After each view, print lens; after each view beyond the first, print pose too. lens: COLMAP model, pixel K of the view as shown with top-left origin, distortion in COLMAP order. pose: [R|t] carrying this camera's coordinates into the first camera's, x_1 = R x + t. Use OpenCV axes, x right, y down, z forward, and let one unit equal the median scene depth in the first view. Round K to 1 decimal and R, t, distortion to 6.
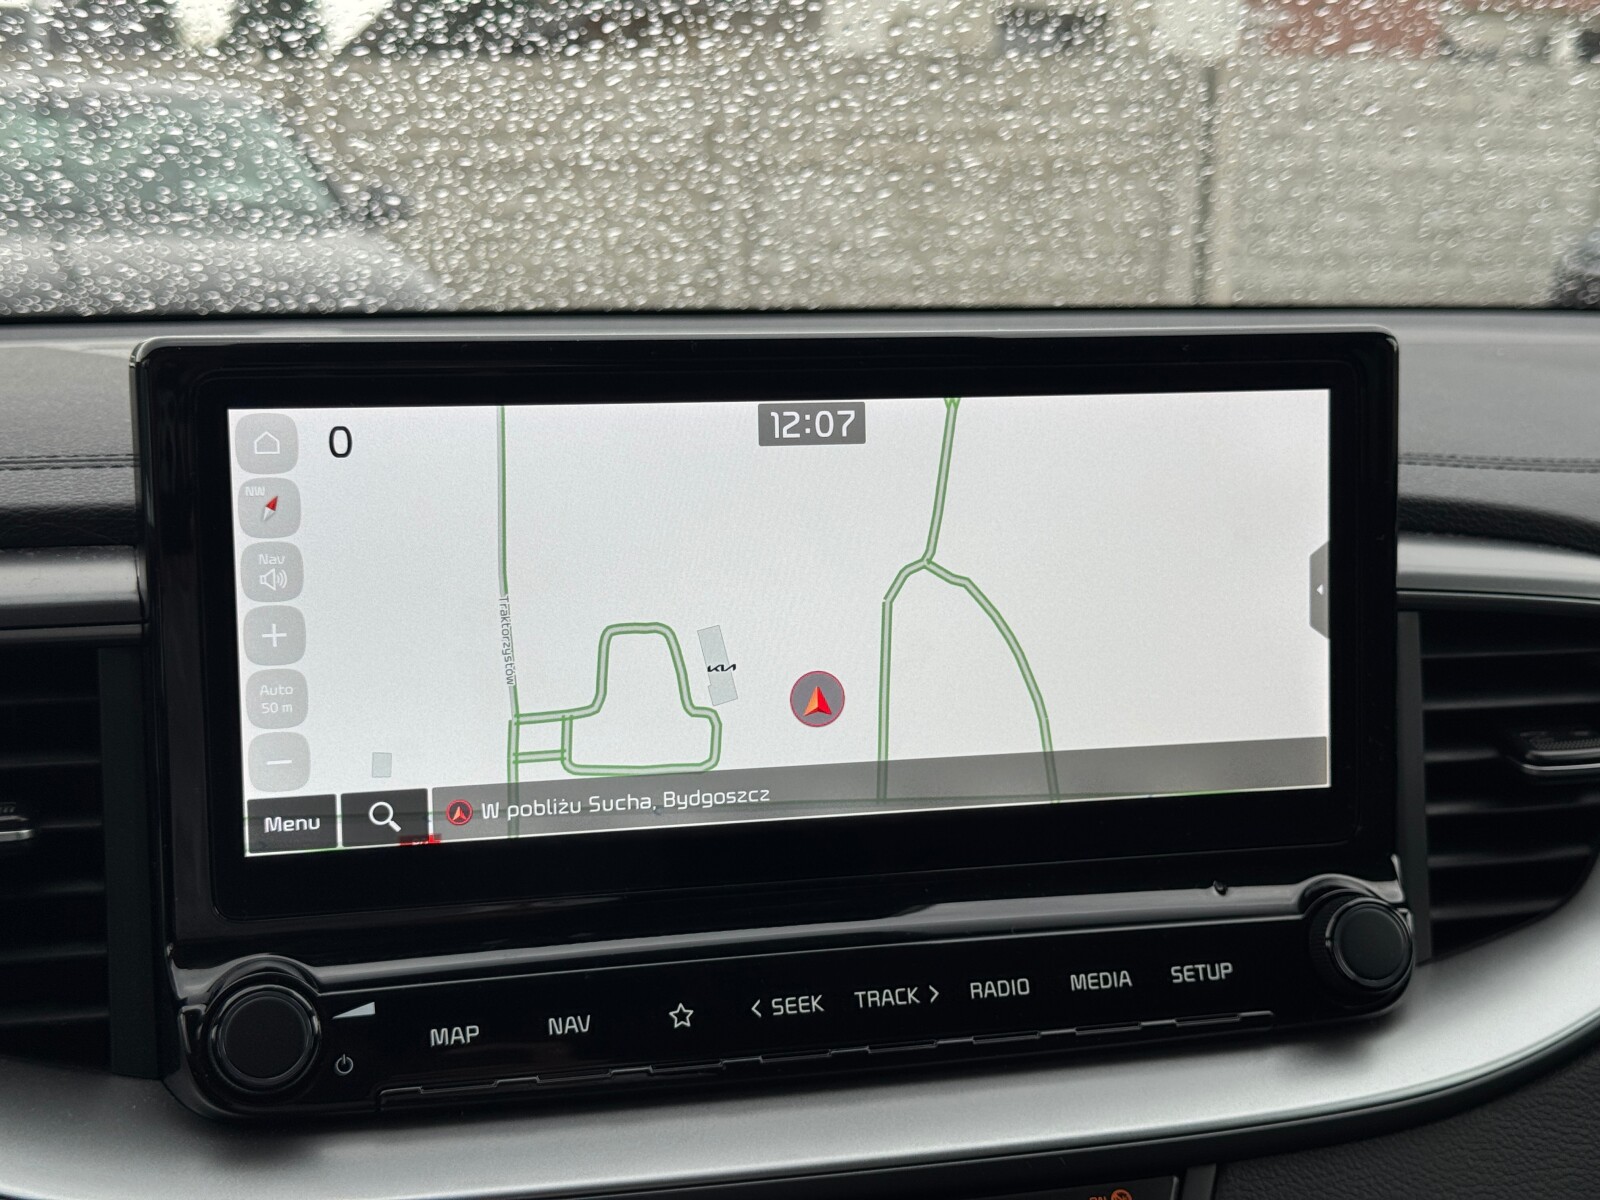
lens RADIAL K [[2319.3, 0, 800.0], [0, 2319.3, 595.0], [0, 0, 1]] dist [0.175909, -0.463915]
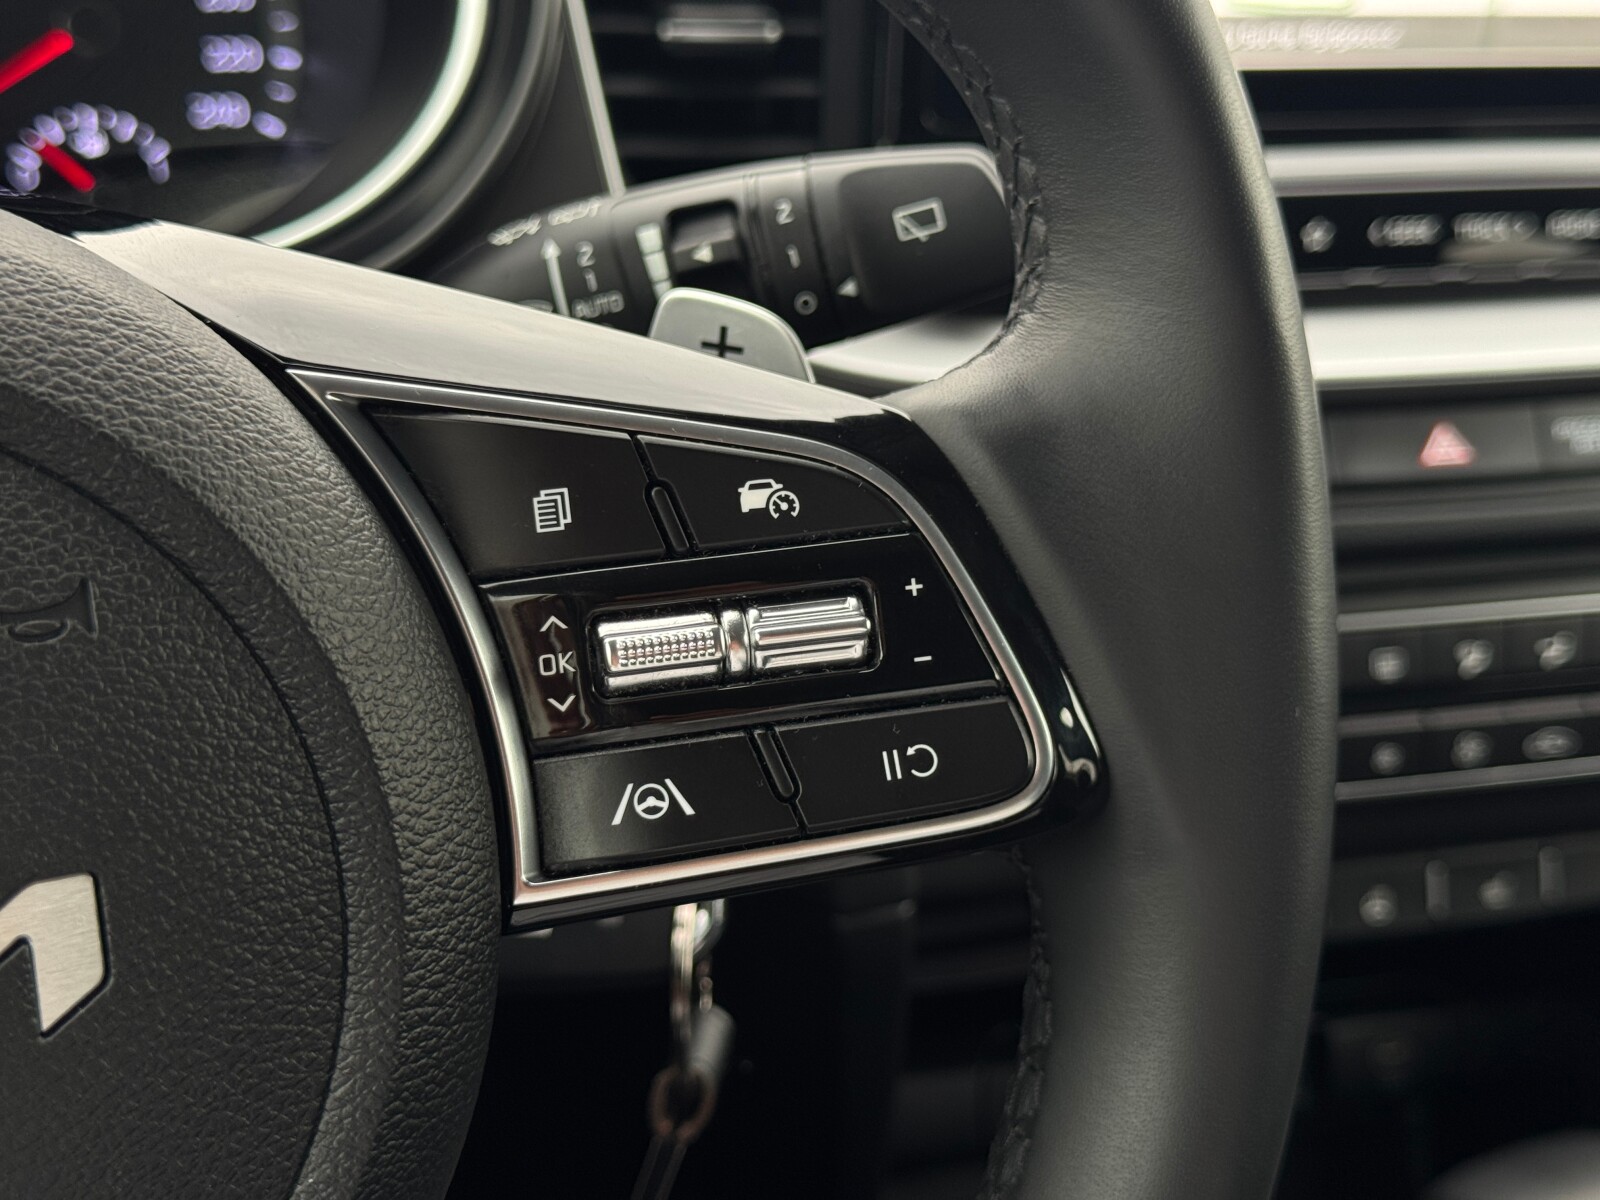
lens RADIAL K [[2319.3, 0, 800.0], [0, 2319.3, 595.0], [0, 0, 1]] dist [0.175909, -0.463915]
pose [[0.994840, 0.035059, 0.095203, -0.370642], [-0.061102, 0.956164, 0.286385, 0.036065], [-0.080989, -0.290724, 0.953373, -0.091081]]
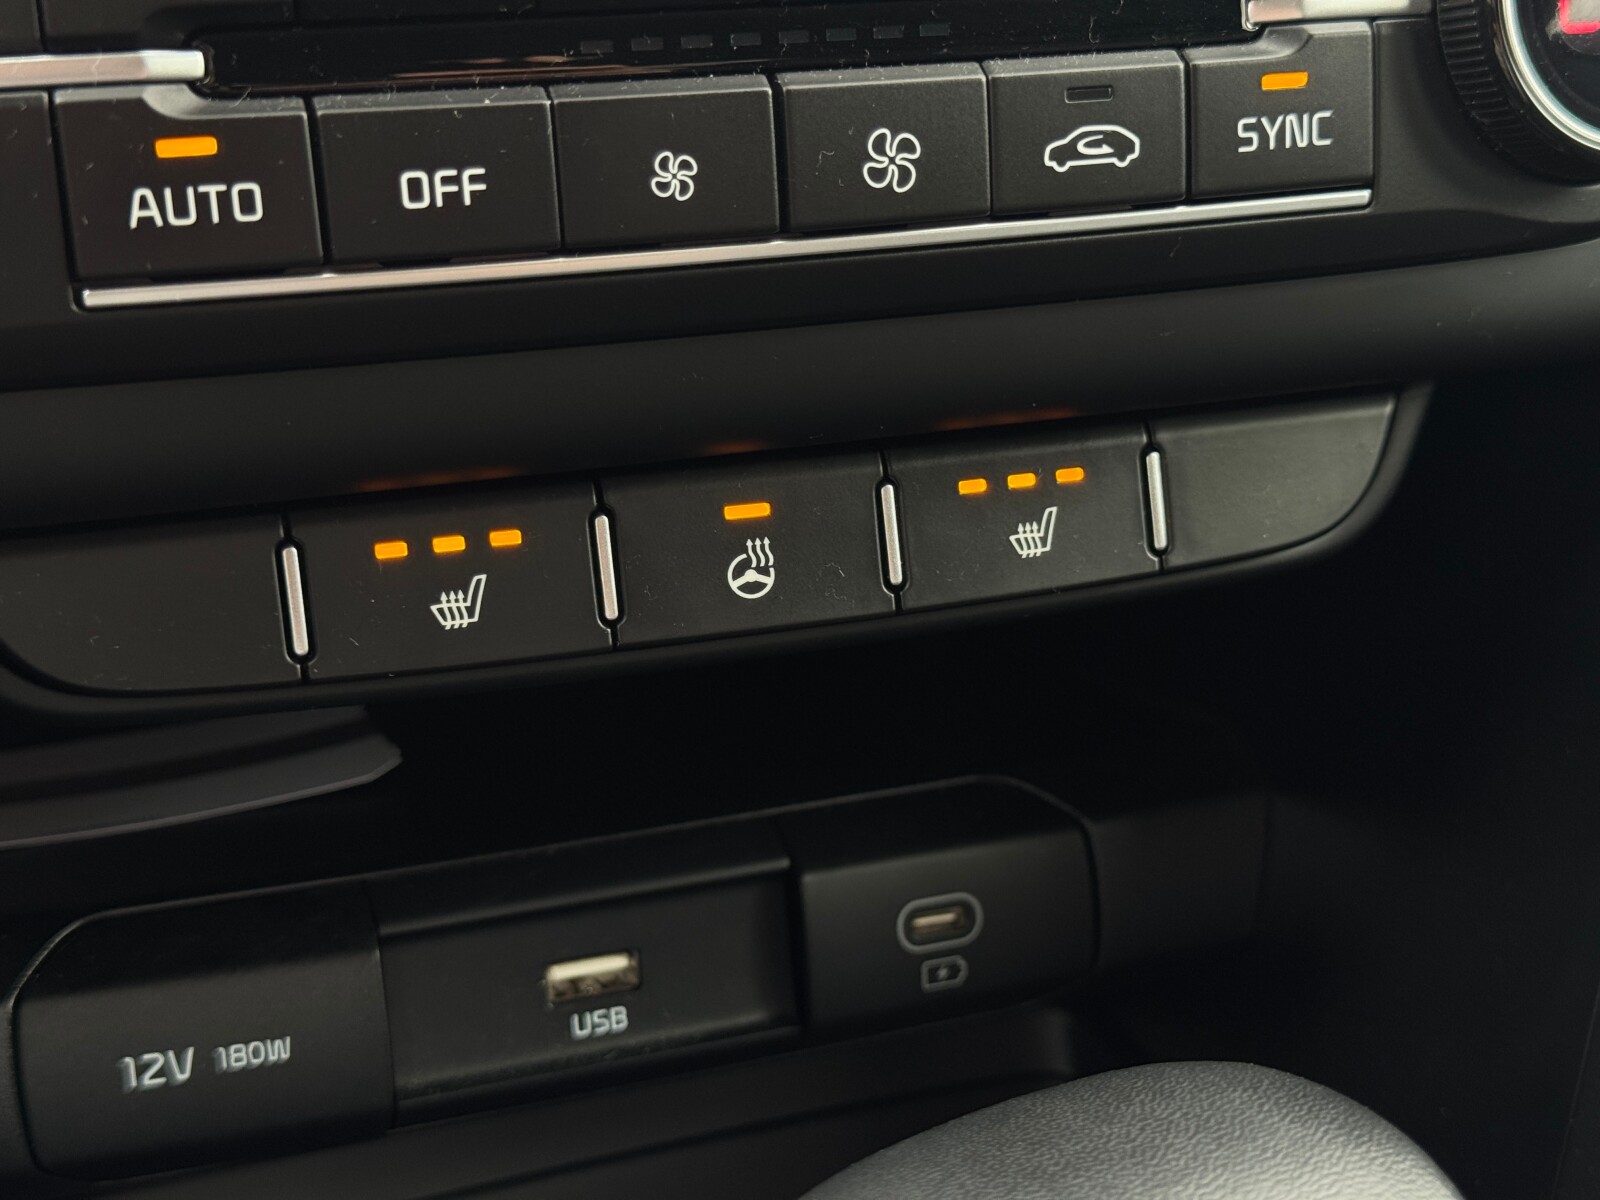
lens RADIAL K [[2319.3, 0, 800.0], [0, 2319.3, 595.0], [0, 0, 1]] dist [0.175909, -0.463915]
pose [[0.996575, -0.017113, 0.080903, -0.012771], [-0.007878, 0.954254, 0.298892, 0.341439], [-0.082317, -0.298506, 0.950851, 0.447100]]
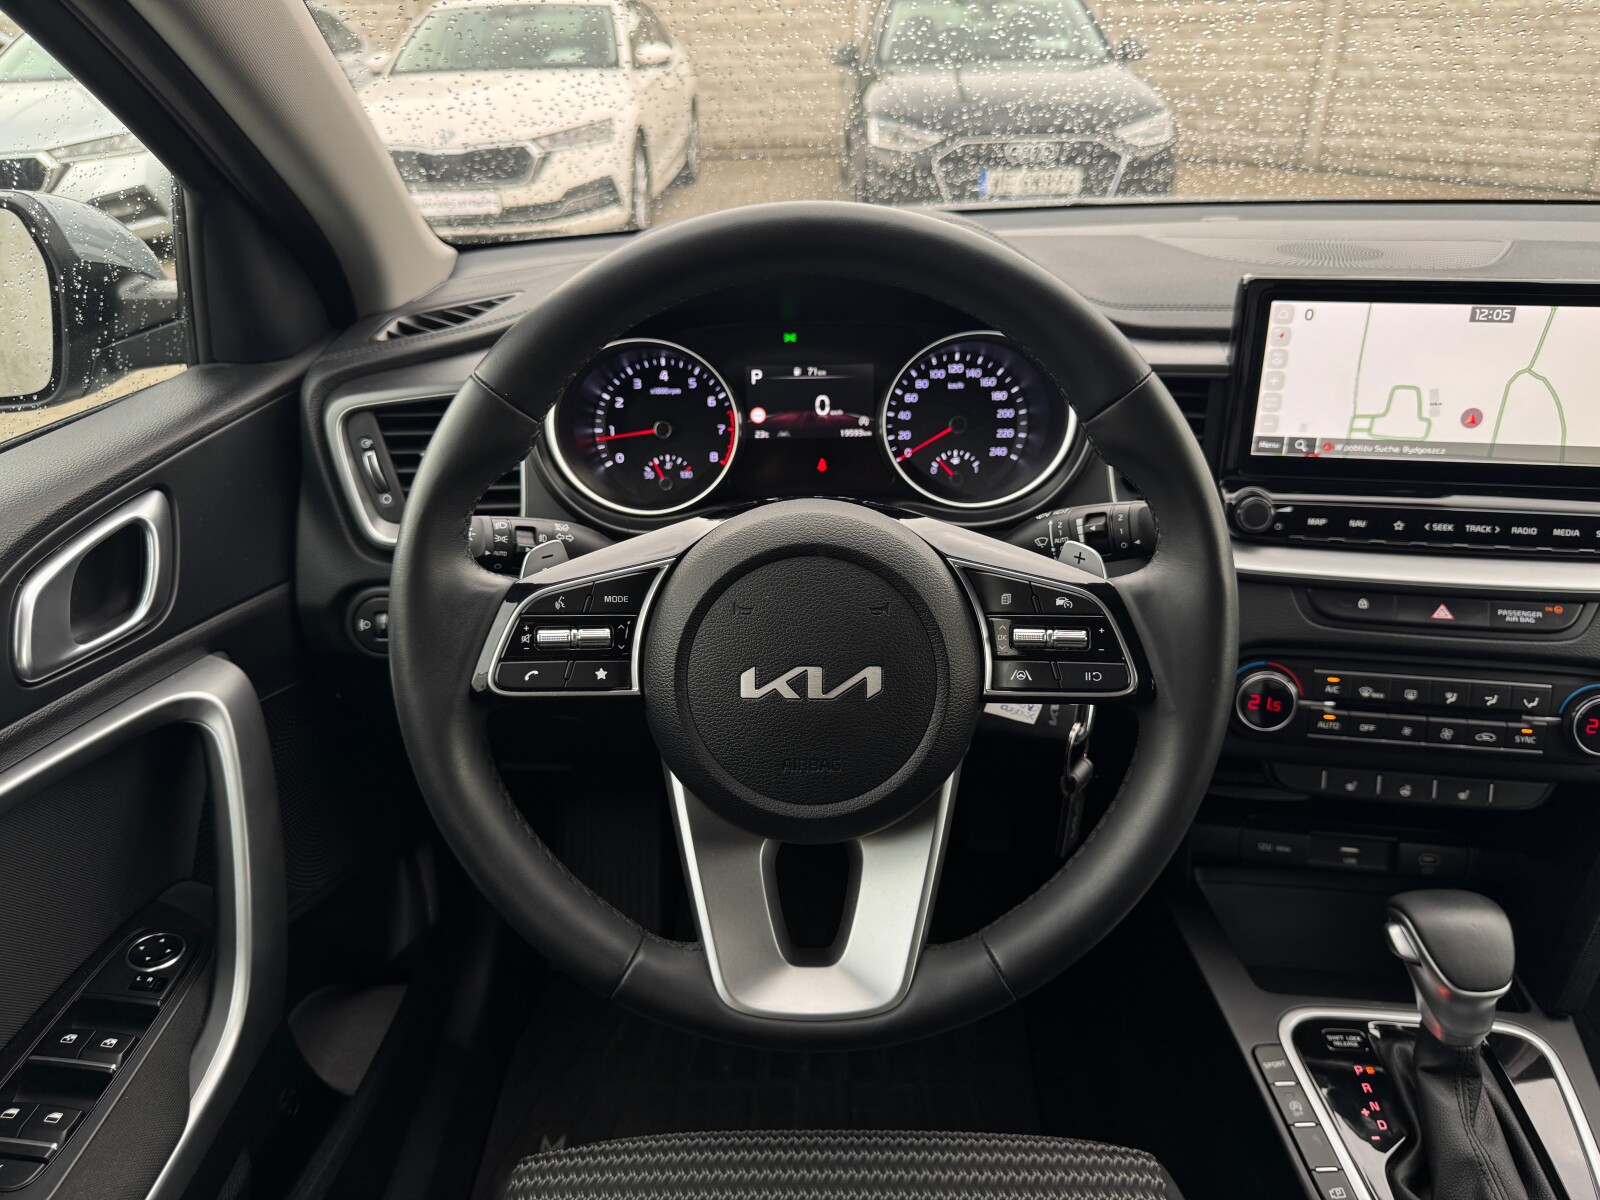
lens RADIAL K [[1152.5, 0, 803.4], [0, 1152.5, 607.1], [0, 0, 1]] dist [0.053289, -0.085603]
pose [[0.919773, 0.159278, -0.358675, -0.183263], [-0.045481, 0.951040, 0.305703, -0.120452], [0.389806, -0.264865, 0.881985, -0.539760]]
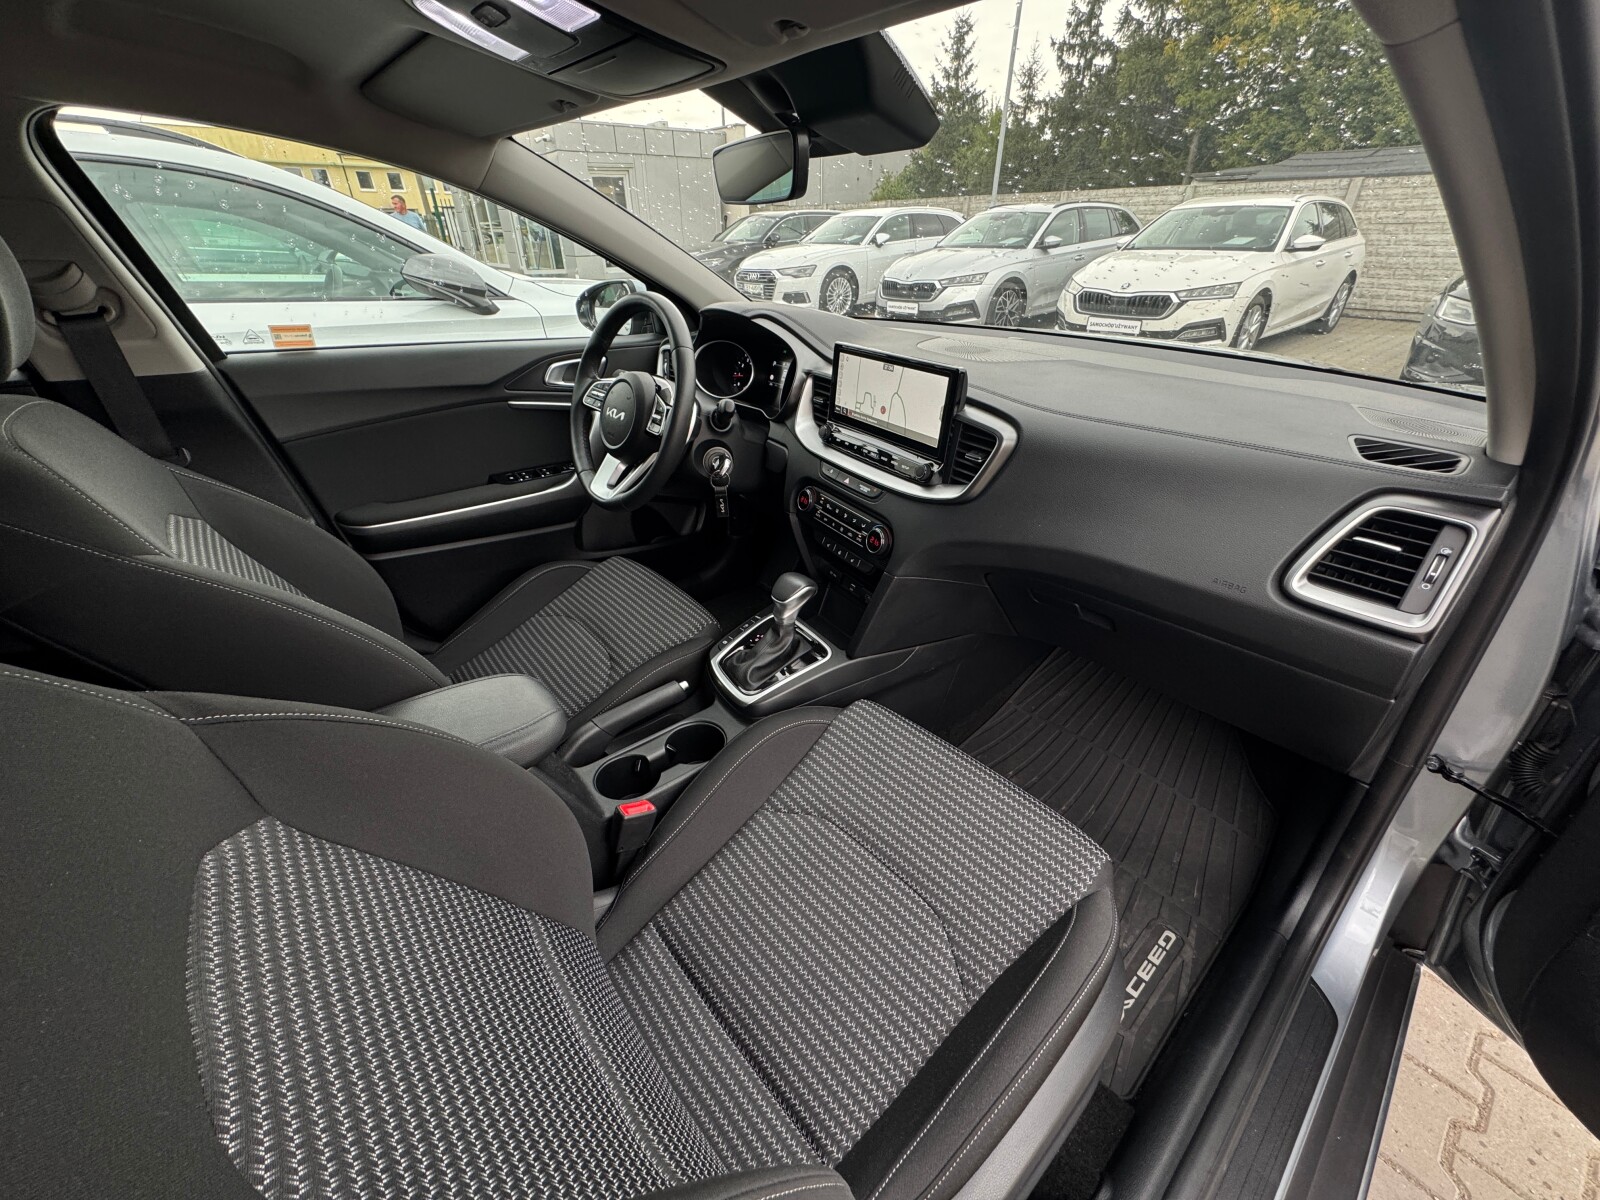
lens RADIAL K [[652.0, 0, 806.3], [0, 652.0, 599.1], [0, 0, 1]] dist [-0.002442, 0.000138]
pose [[0.317418, 0.468502, -0.824471, 1.723044], [-0.147849, 0.883251, 0.444982, -0.275296], [0.936689, -0.019348, 0.349627, 0.106486]]
